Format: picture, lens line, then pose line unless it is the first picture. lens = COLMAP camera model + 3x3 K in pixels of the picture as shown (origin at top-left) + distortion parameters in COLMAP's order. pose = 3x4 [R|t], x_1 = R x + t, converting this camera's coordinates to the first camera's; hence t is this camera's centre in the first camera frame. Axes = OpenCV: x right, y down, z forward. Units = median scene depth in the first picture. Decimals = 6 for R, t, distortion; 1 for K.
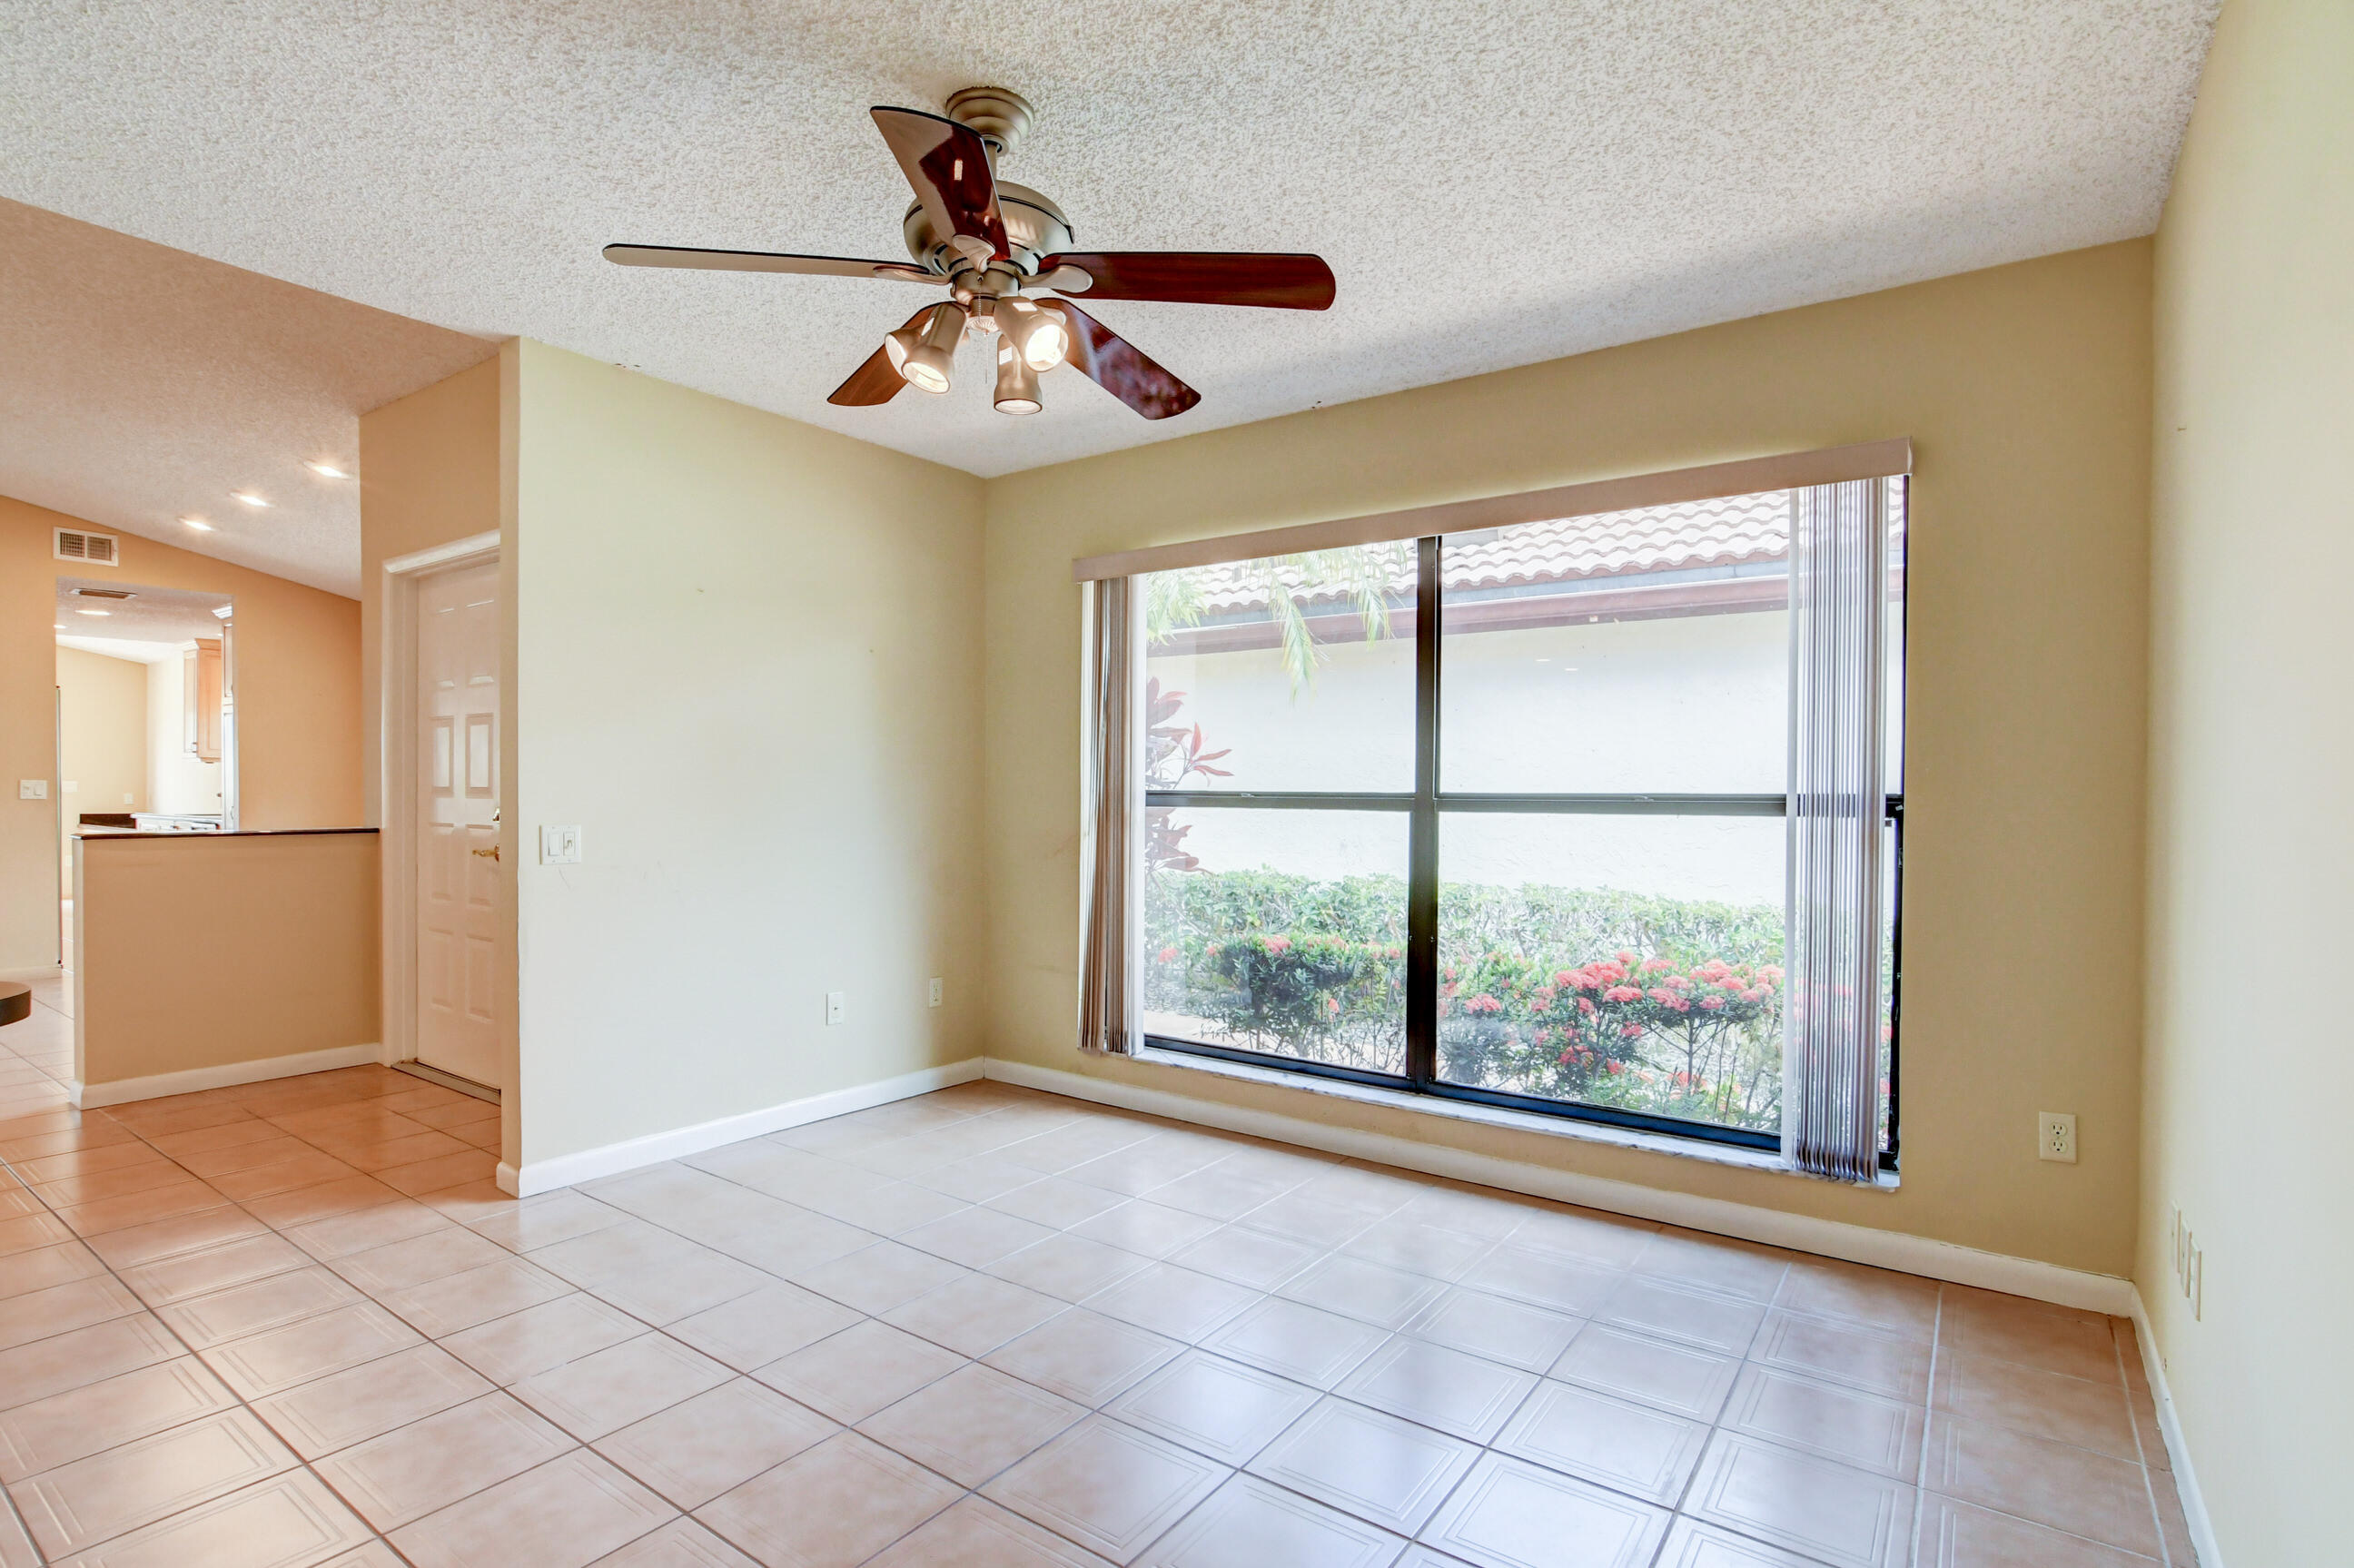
lens RADIAL K [[1154.0, 0, 1159.6], [0, 1154.0, 791.2], [0, 0, 1]] dist [-0.029957, 0.008920]
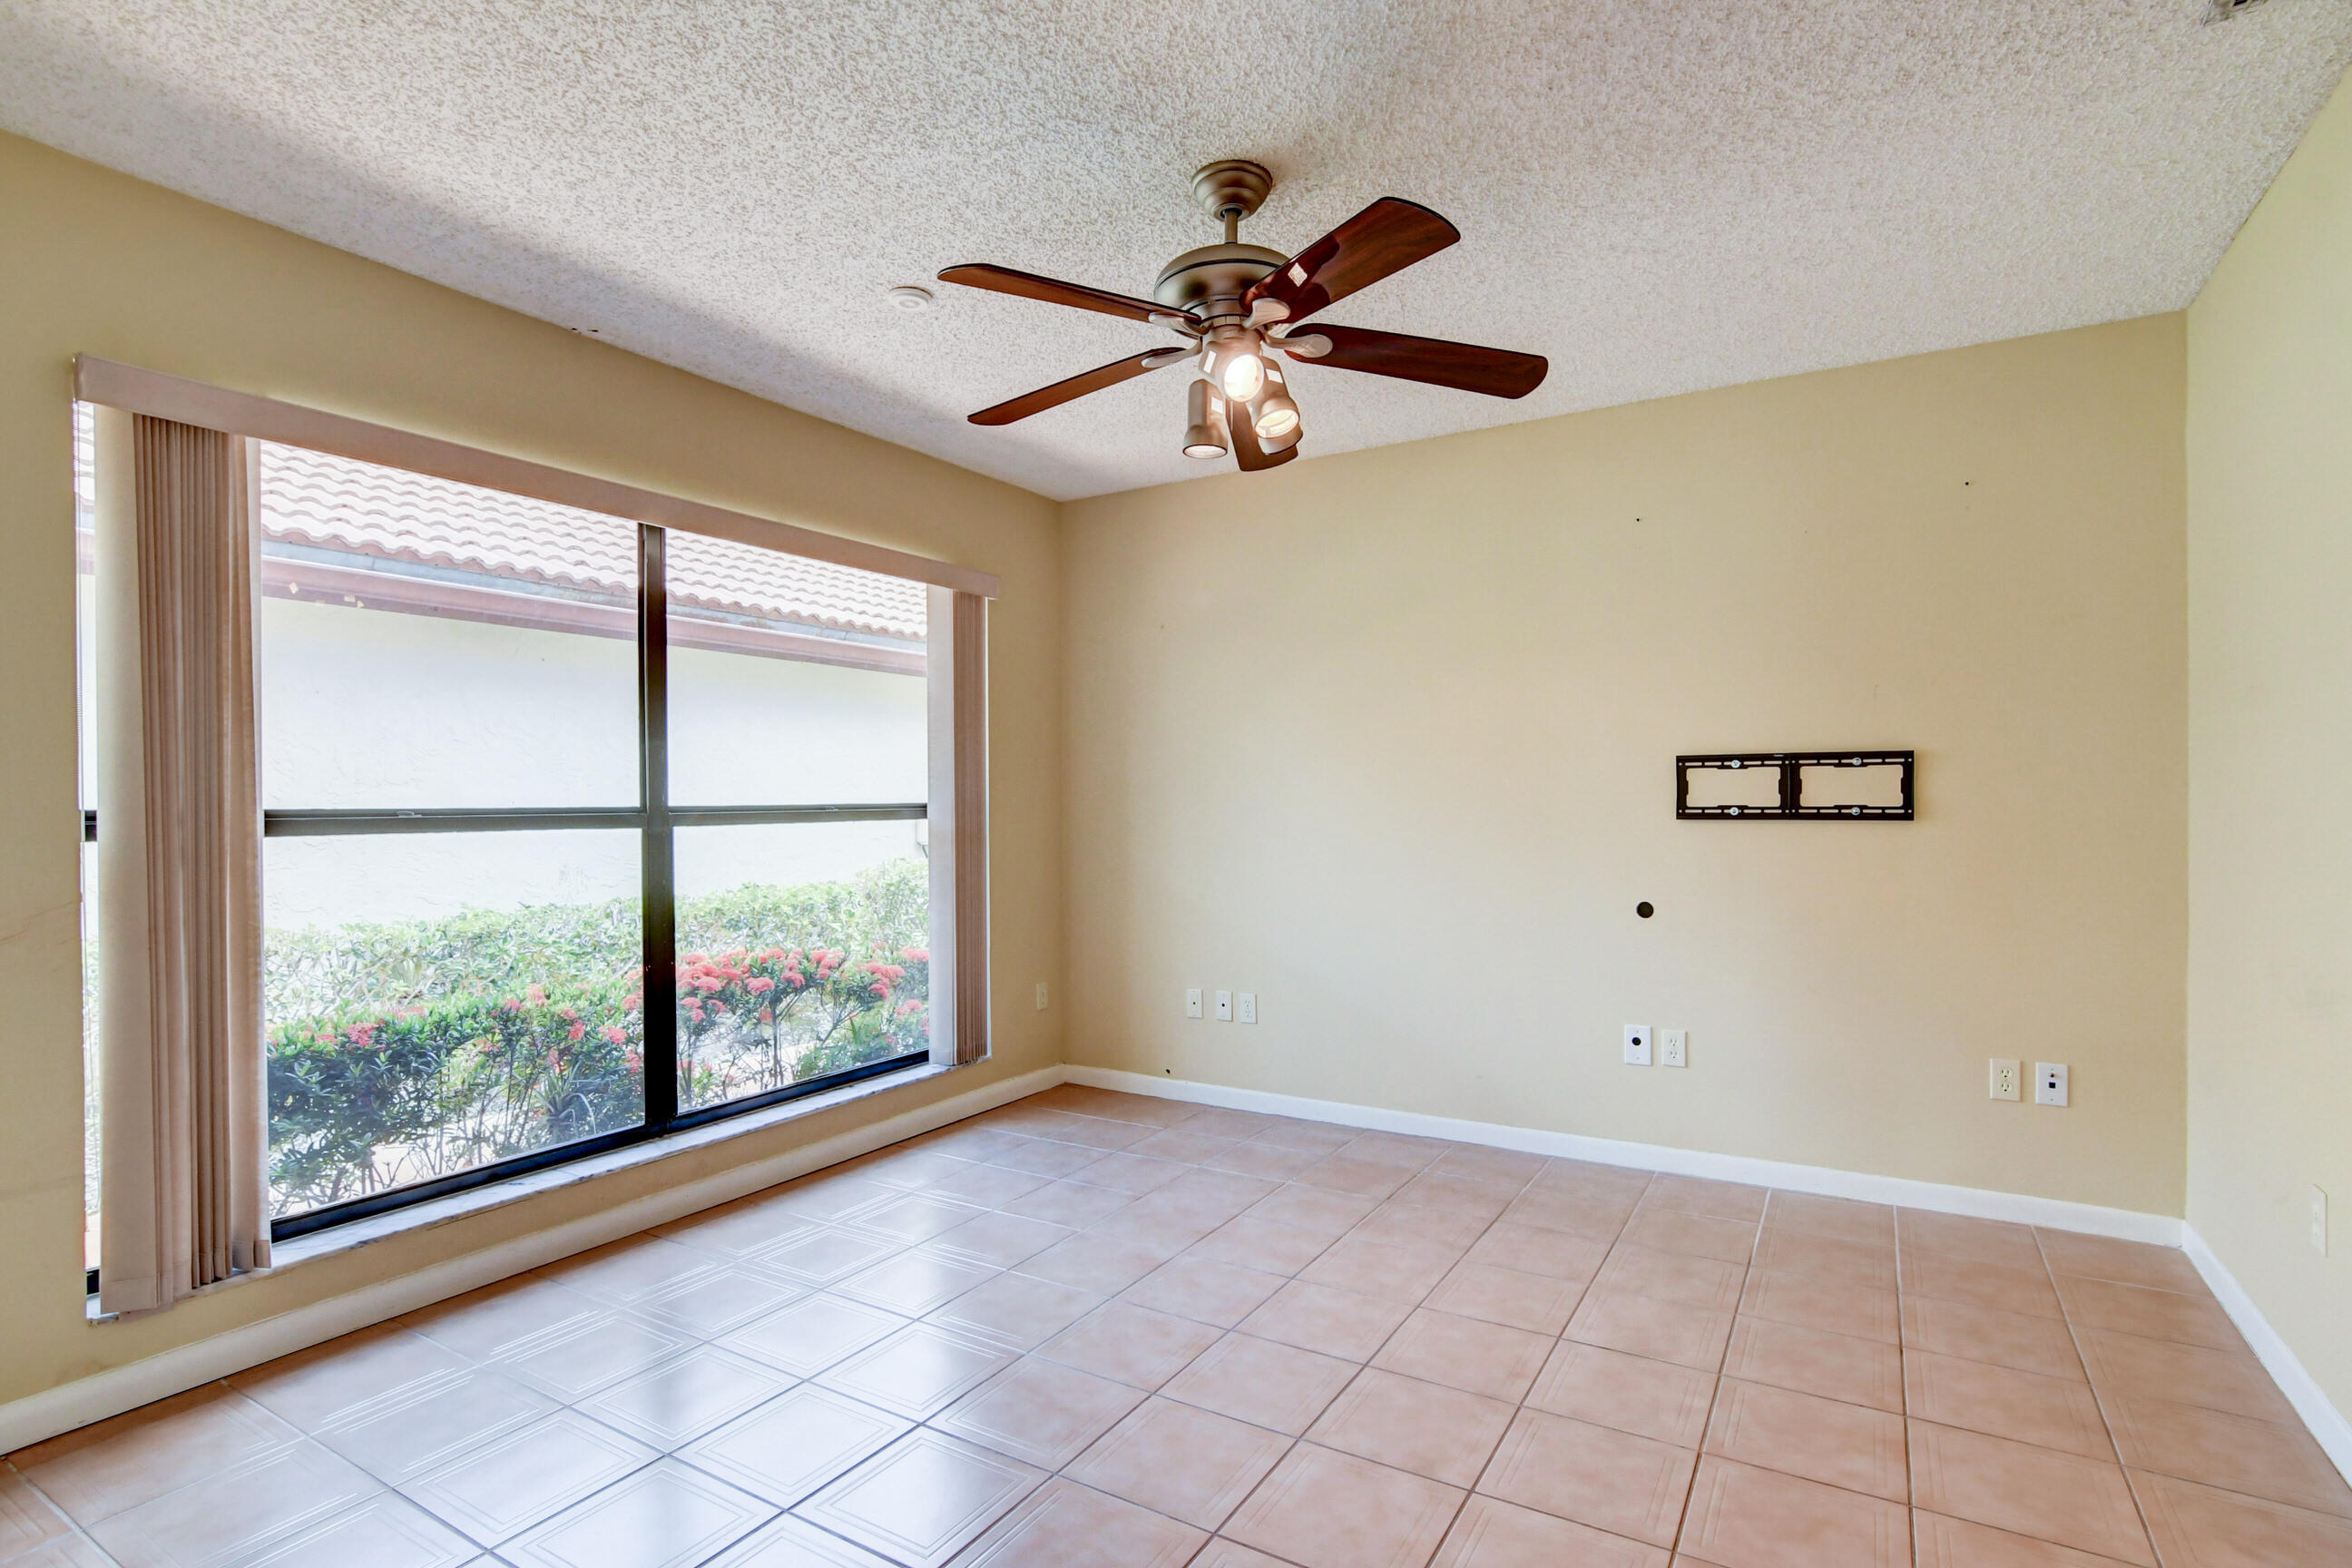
lens RADIAL K [[1153.2, 0, 1173.8], [0, 1153.2, 788.0], [0, 0, 1]] dist [-0.029957, 0.008920]
pose [[-0.076924, 0.002415, 0.997034, -0.722181], [0.007153, 0.999973, -0.001871, -0.008869], [-0.997011, 0.006988, -0.076939, 0.672828]]
